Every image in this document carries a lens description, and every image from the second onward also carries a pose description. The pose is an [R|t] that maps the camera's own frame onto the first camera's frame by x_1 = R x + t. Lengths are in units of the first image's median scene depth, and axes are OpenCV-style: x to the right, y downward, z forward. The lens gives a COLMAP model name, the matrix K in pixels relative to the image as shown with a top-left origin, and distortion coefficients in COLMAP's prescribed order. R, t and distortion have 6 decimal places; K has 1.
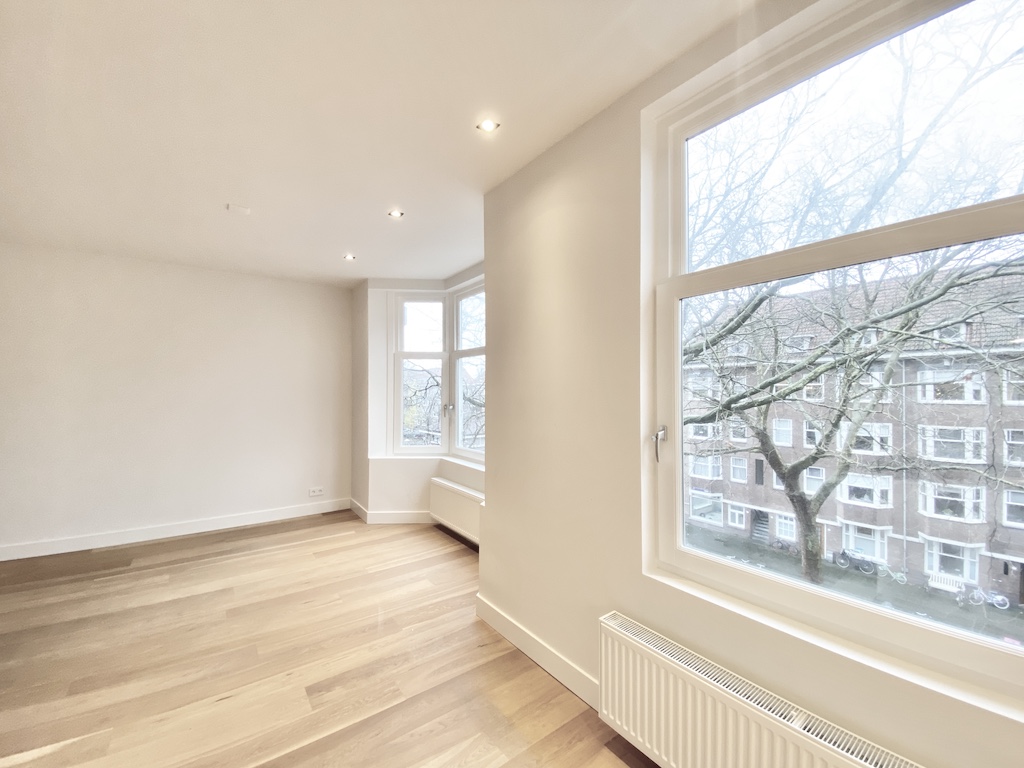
lens RADIAL K [[411.5, 0, 512.0], [0, 411.5, 384.0], [0, 0, 1]] dist [0.025459, -0.023725]
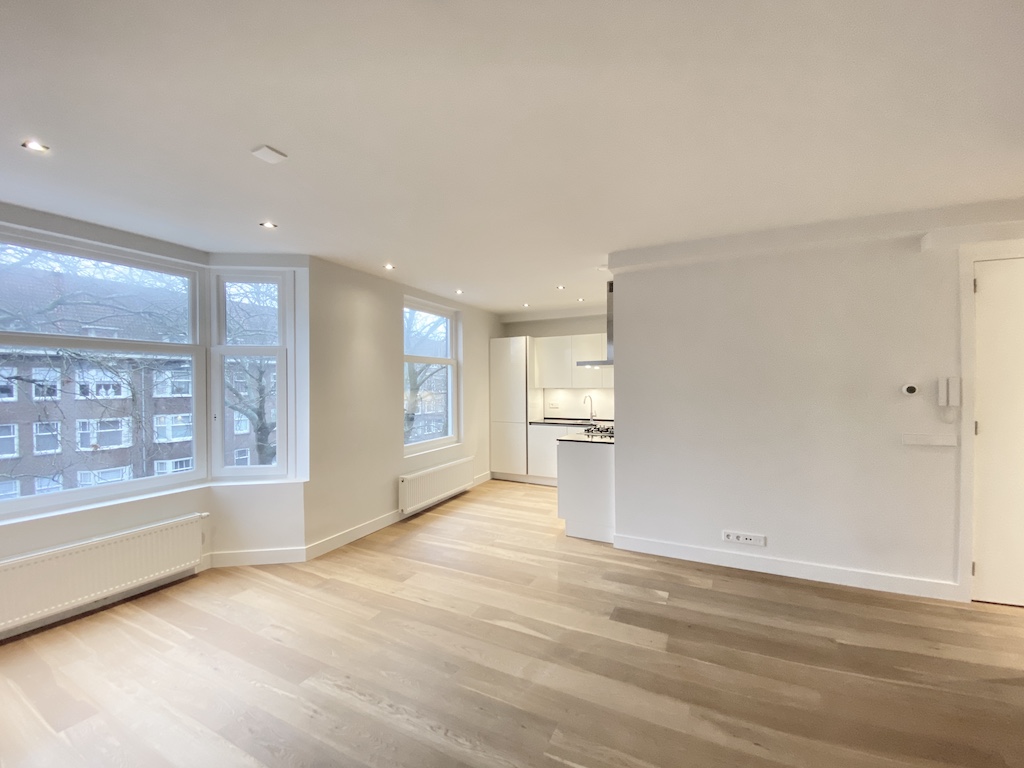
lens RADIAL K [[411.5, 0, 512.0], [0, 411.5, 384.0], [0, 0, 1]] dist [0.025459, -0.023725]
pose [[-0.452491, 0.005573, 0.891752, -1.152255], [-0.010181, 0.999883, -0.011414, -0.013971], [-0.891711, -0.014244, -0.452381, 0.730635]]
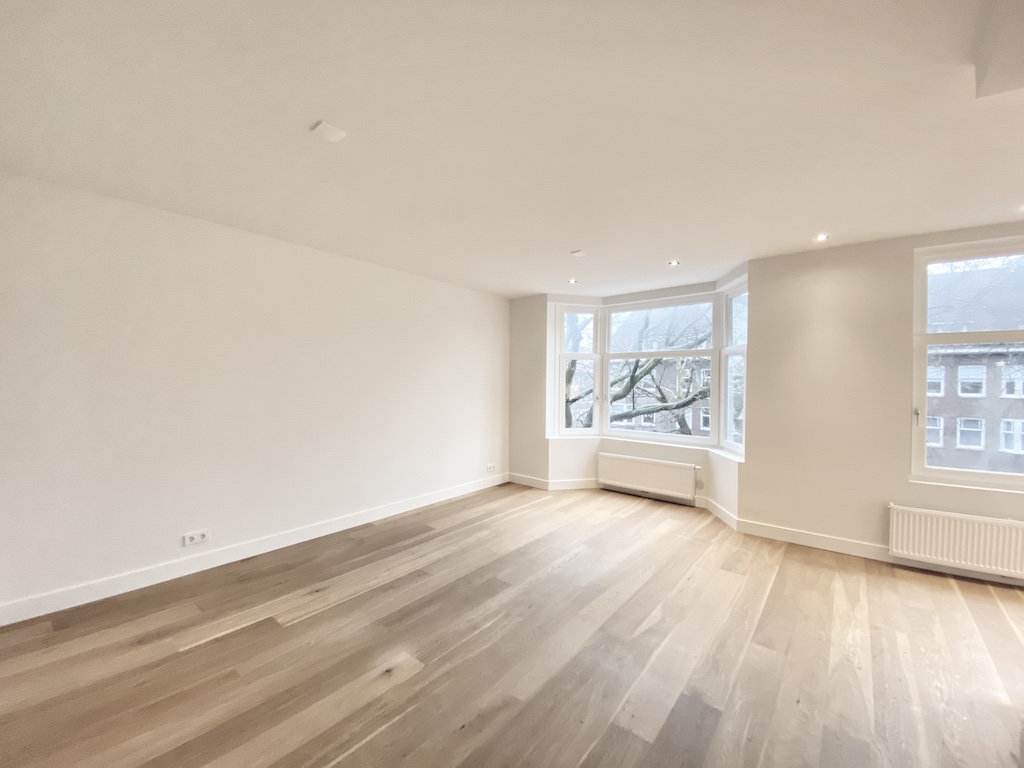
lens RADIAL K [[408.9, 0, 514.9], [0, 408.9, 383.0], [0, 0, 1]] dist [0.044128, -0.031069]
pose [[0.967199, 0.009396, 0.253846, -0.925274], [-0.015610, 0.999626, 0.022475, -0.017617], [-0.253540, -0.025700, 0.966983, -0.202212]]
